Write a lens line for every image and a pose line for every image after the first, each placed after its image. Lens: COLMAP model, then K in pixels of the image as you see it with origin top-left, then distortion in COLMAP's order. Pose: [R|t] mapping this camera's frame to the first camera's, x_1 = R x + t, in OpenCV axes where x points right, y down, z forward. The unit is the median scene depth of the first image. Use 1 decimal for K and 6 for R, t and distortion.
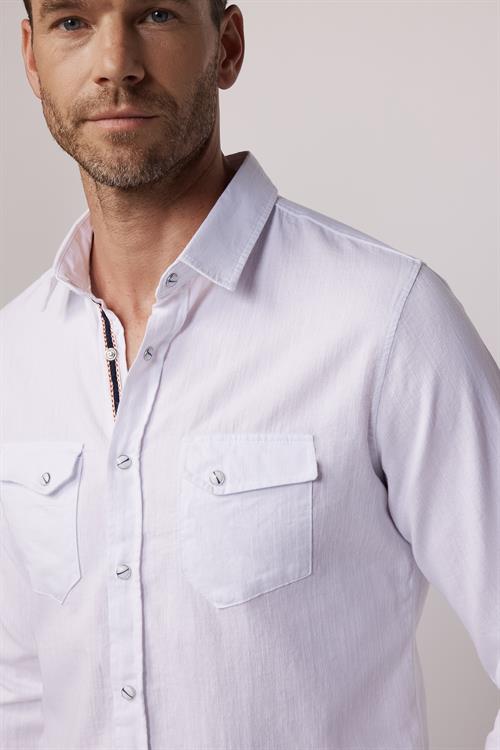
lens RADIAL K [[1464.1, 0, 250.0], [0, 1464.1, 375.0], [0, 0, 1]] dist [-0.018530, 0.016716]
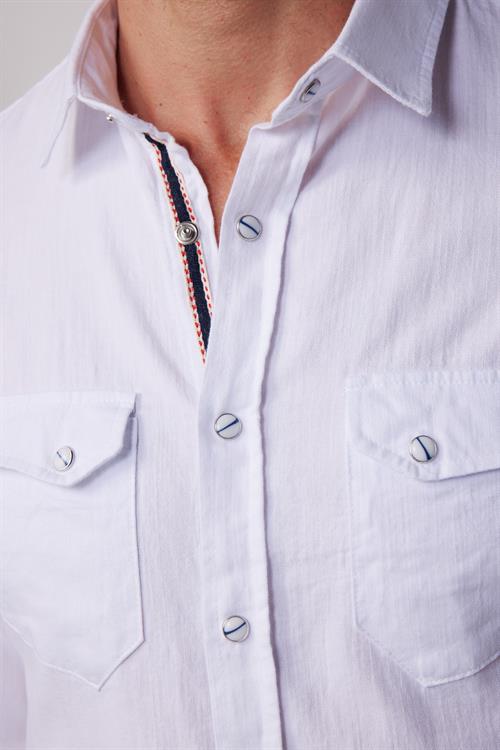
lens RADIAL K [[1464.1, 0, 250.0], [0, 1464.1, 375.0], [0, 0, 1]] dist [-0.018530, 0.016716]
pose [[0.976648, -0.002558, 0.214832, -0.196631], [0.004693, 0.999945, -0.009430, 0.046192], [-0.214796, 0.010218, 0.976605, 0.470713]]
